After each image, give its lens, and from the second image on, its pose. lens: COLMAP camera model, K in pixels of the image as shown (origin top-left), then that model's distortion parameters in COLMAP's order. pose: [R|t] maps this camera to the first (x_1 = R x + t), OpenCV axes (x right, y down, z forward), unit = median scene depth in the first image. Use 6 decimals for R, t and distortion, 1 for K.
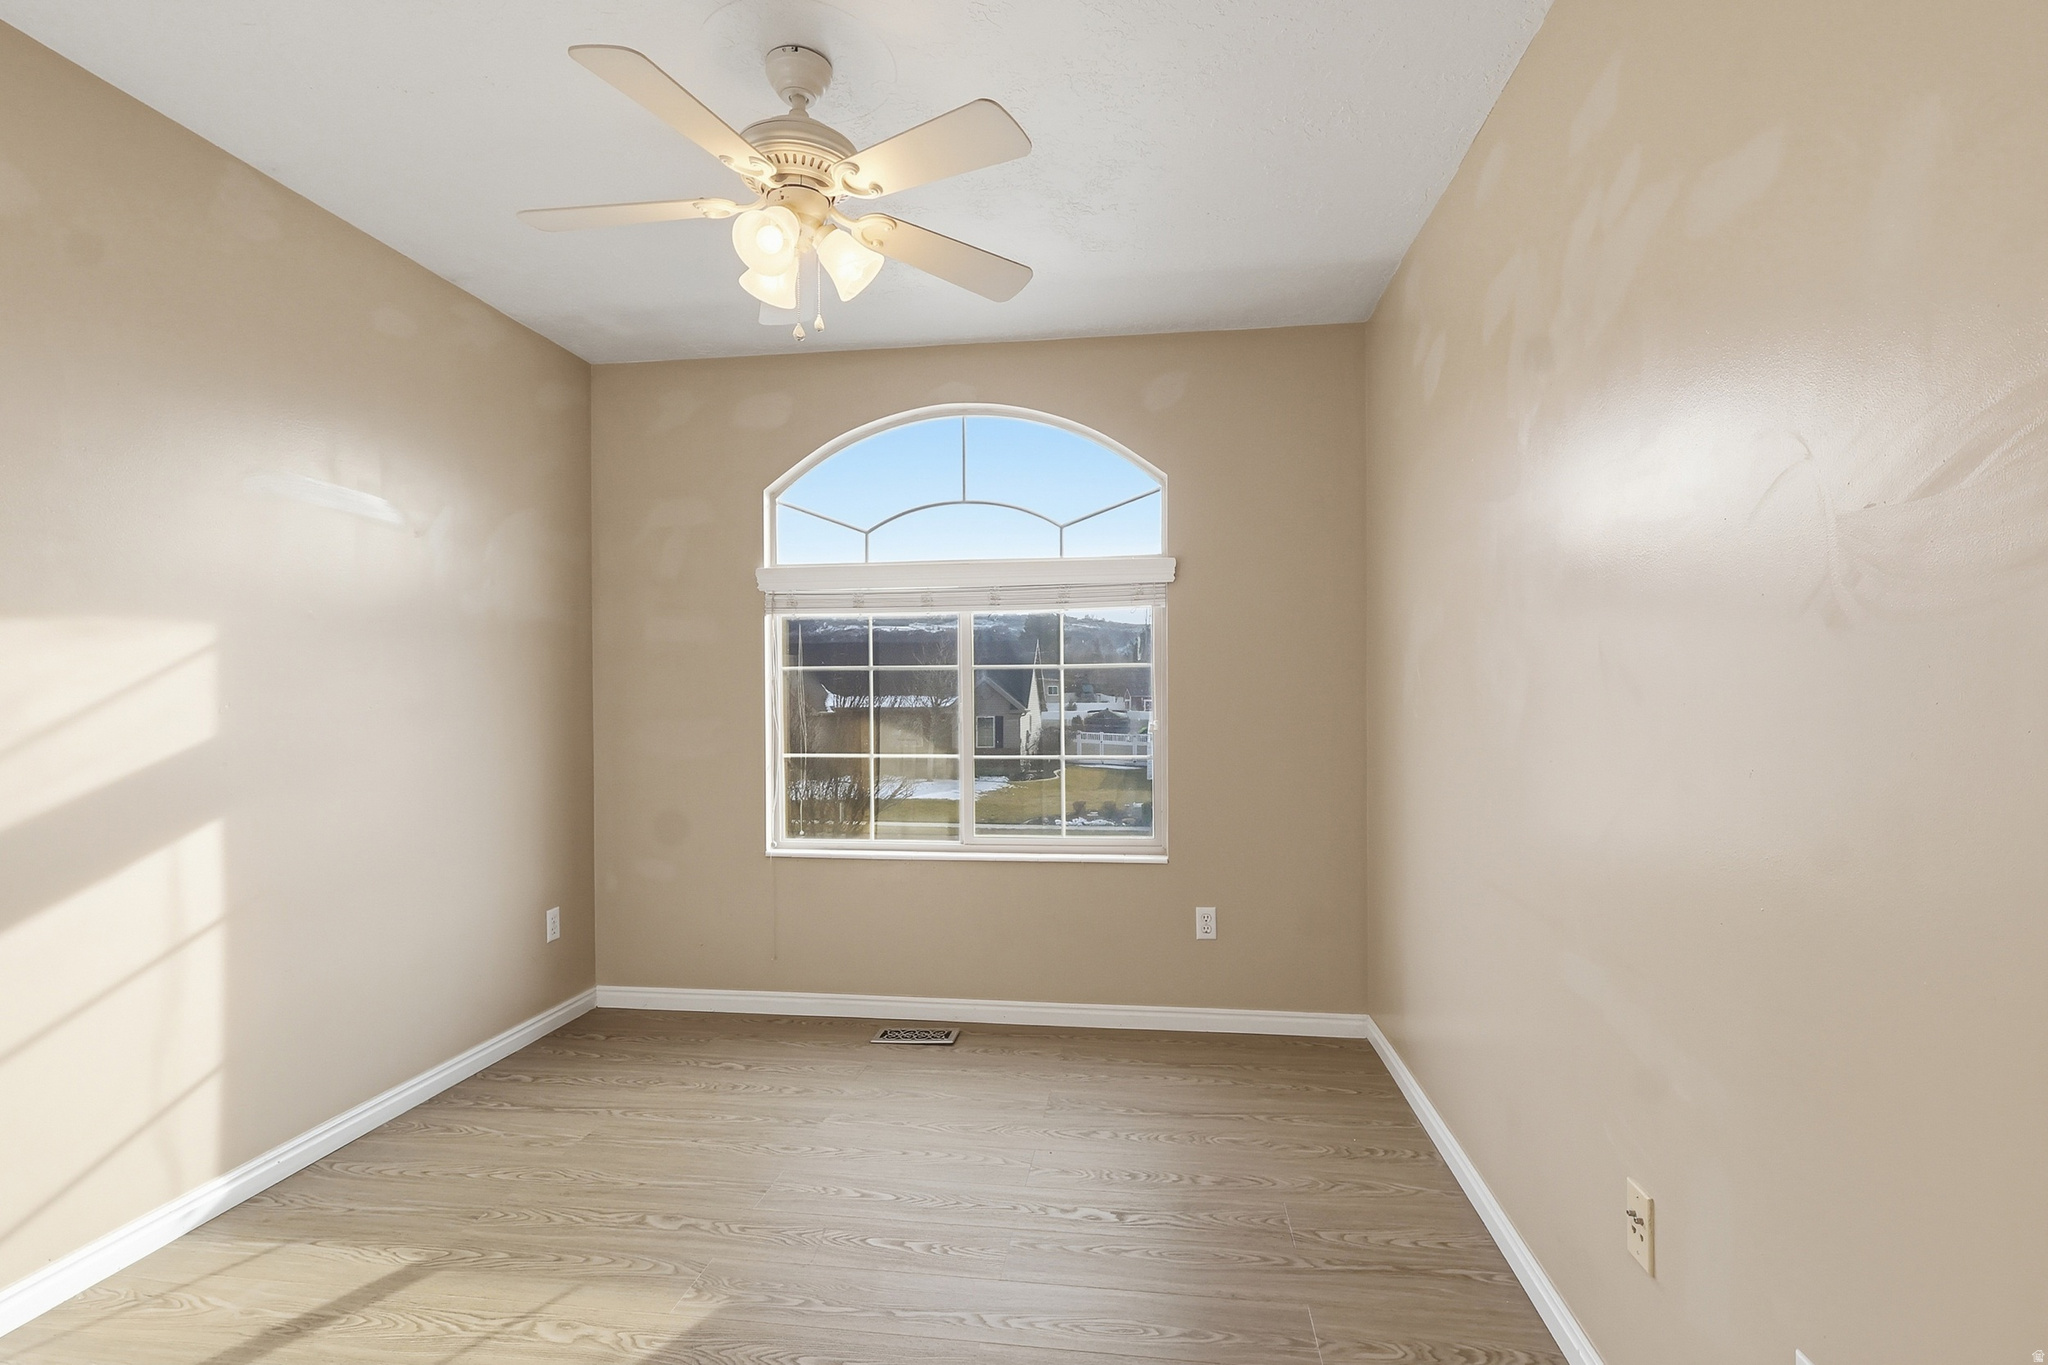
lens RADIAL K [[954.9, 0, 1033.1], [0, 954.9, 692.5], [0, 0, 1]] dist [0.001943, -0.000381]
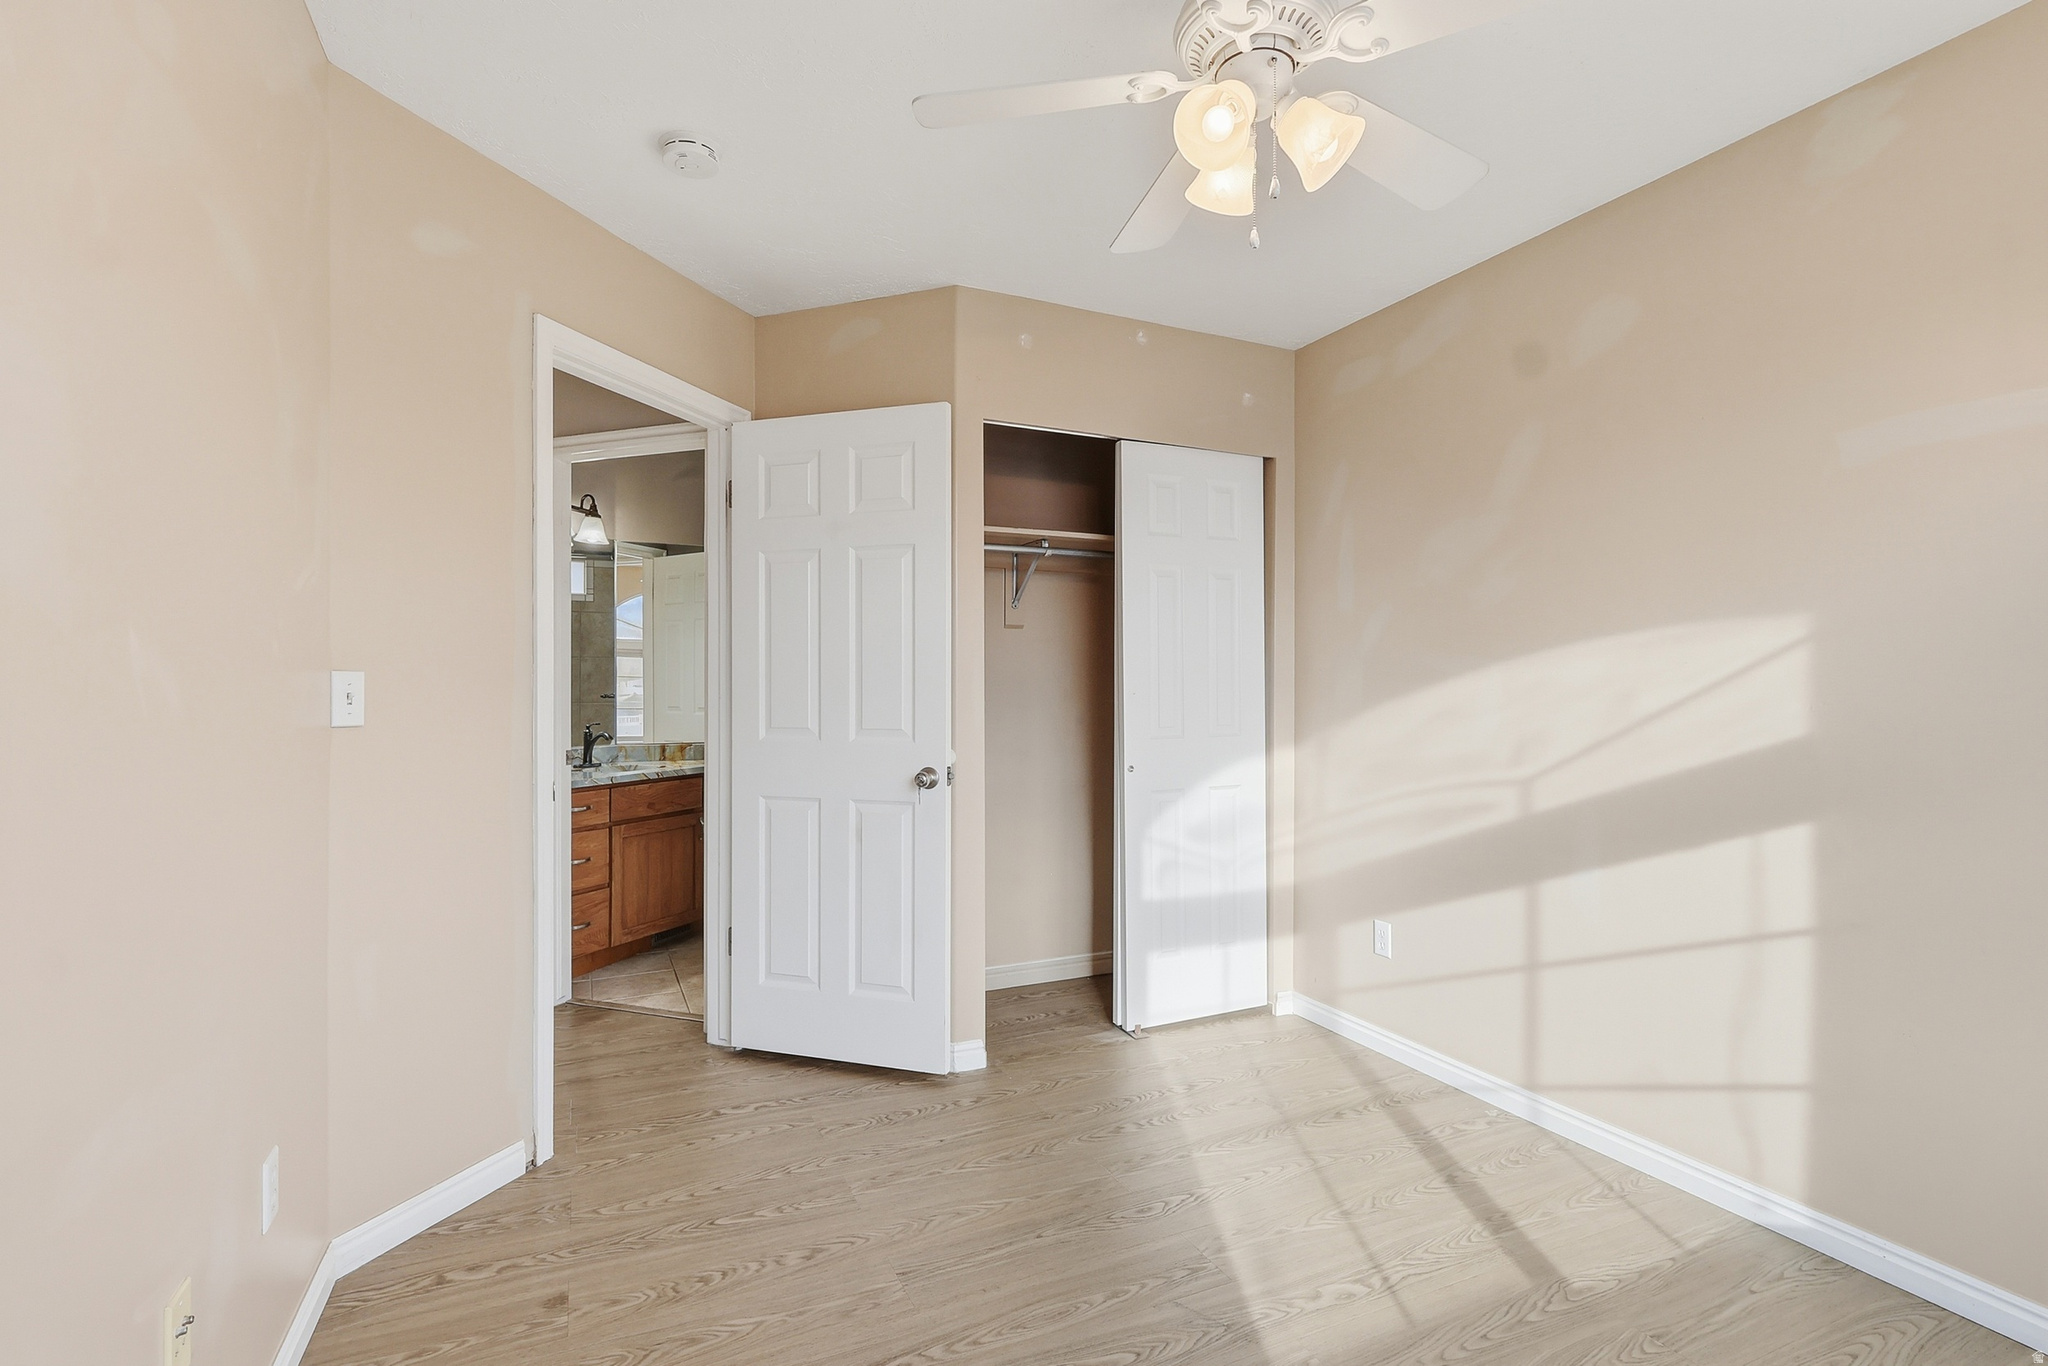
lens RADIAL K [[954.9, 0, 1036.4], [0, 954.9, 688.2], [0, 0, 1]] dist [0.001943, -0.000381]
pose [[-0.843252, -0.010918, -0.537407, 0.297582], [-0.006961, 0.999932, -0.009393, 0.015648], [0.537473, -0.004180, -0.843271, 1.419218]]
